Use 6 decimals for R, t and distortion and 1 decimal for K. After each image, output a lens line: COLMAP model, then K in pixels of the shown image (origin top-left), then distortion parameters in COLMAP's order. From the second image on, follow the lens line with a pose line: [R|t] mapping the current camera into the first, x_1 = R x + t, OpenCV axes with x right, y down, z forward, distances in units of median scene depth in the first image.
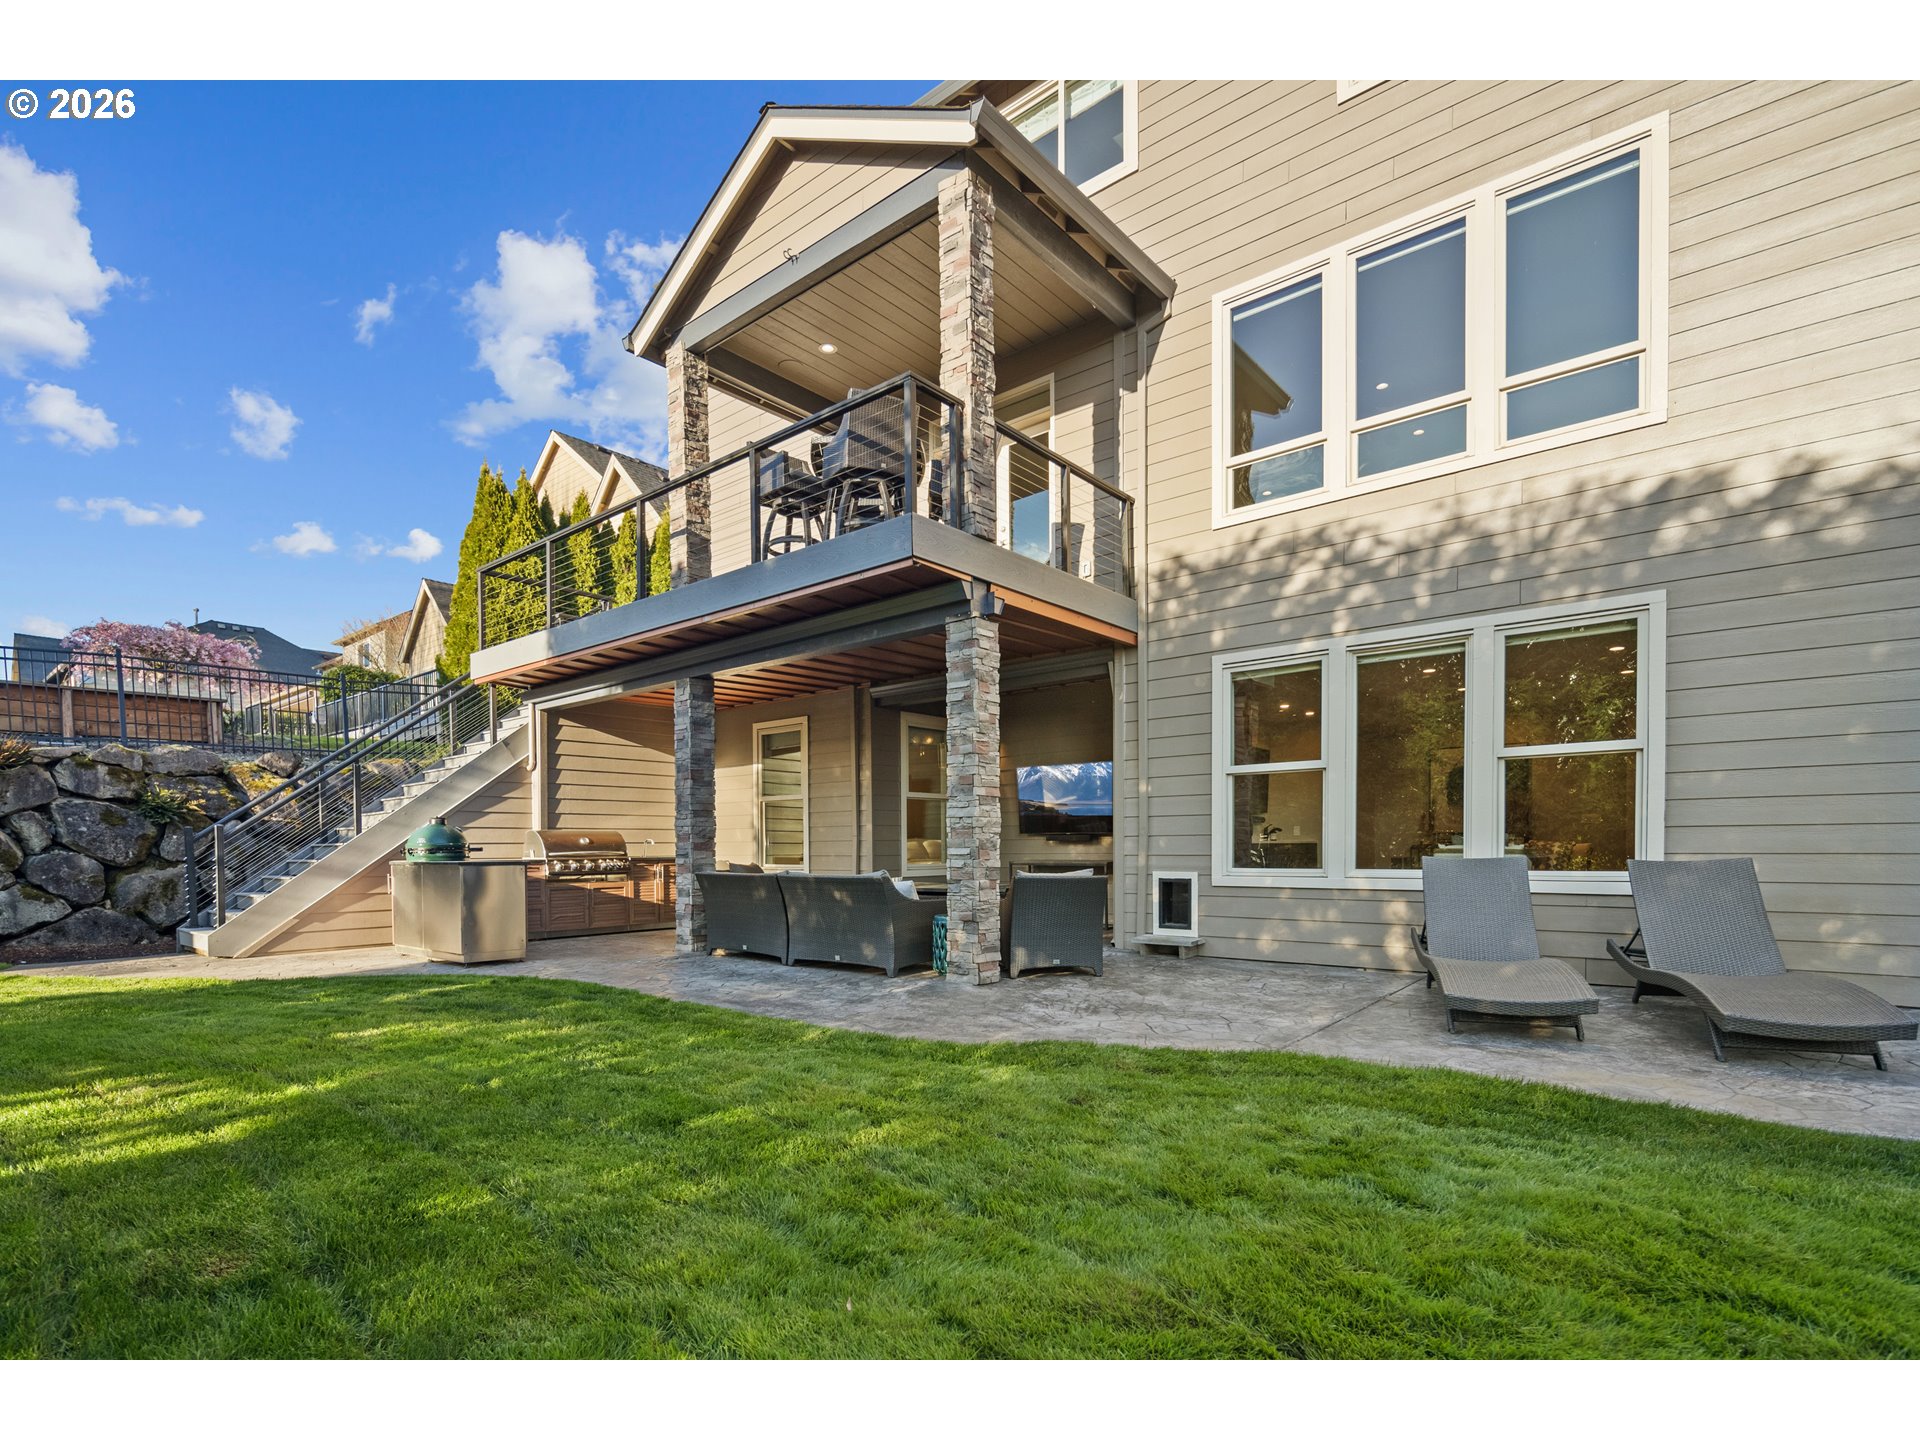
lens RADIAL K [[907.1, 0, 960.0], [0, 907.1, 720.0], [0, 0, 1]] dist [-0.011855, -0.000036]
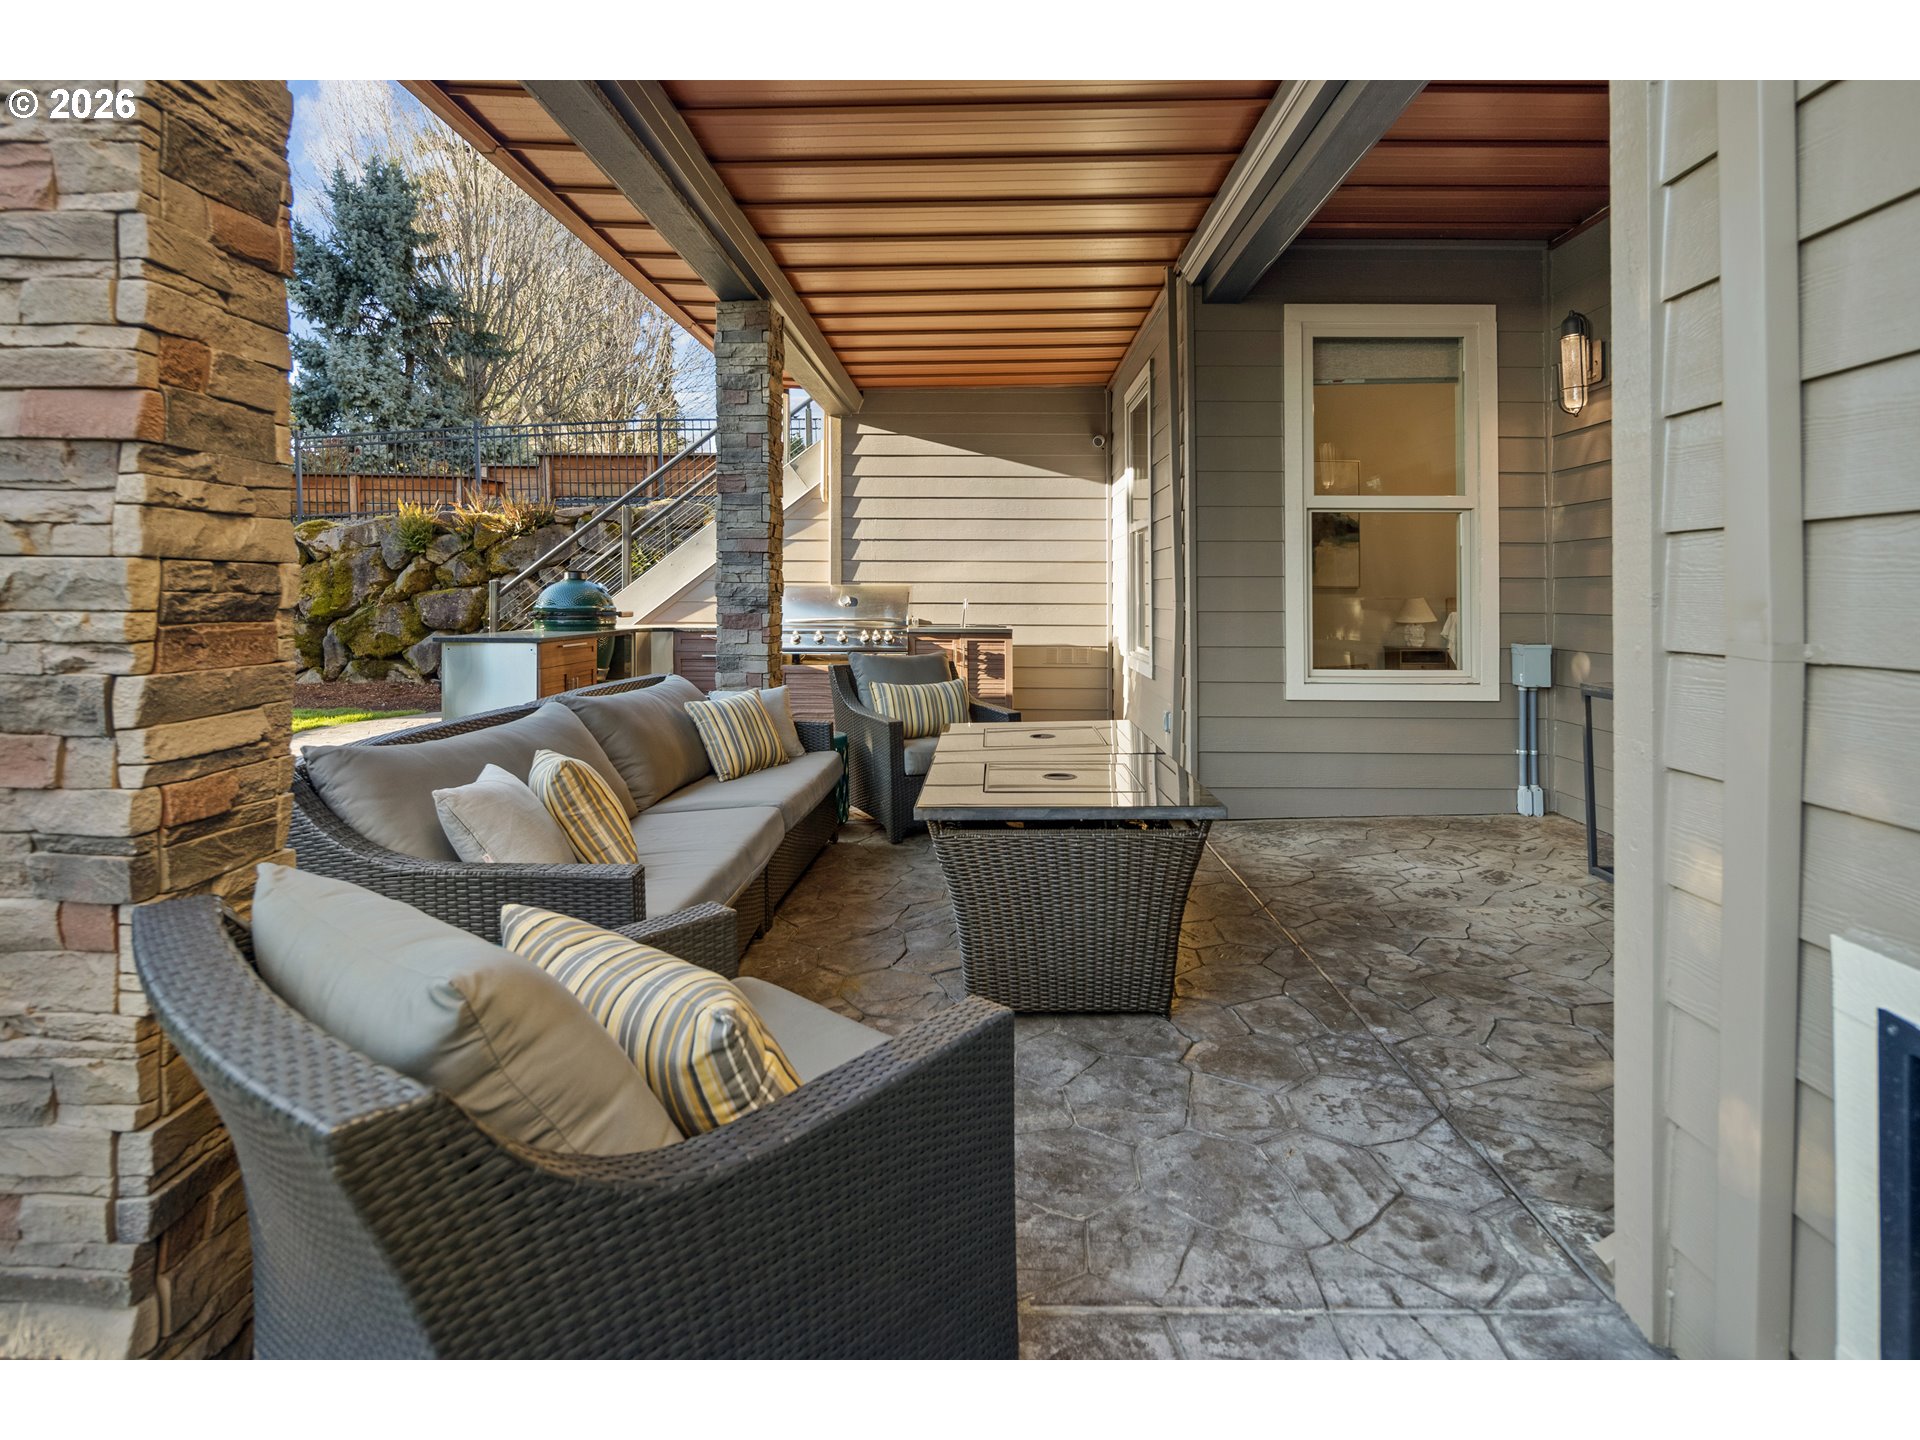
lens RADIAL K [[907.1, 0, 960.0], [0, 907.1, 720.0], [0, 0, 1]] dist [-0.011855, -0.000036]
pose [[0.616402, 0.124612, -0.777509, 0.187229], [0.096697, 0.967947, 0.231793, 0.071212], [0.781472, -0.218060, 0.584595, 0.660838]]
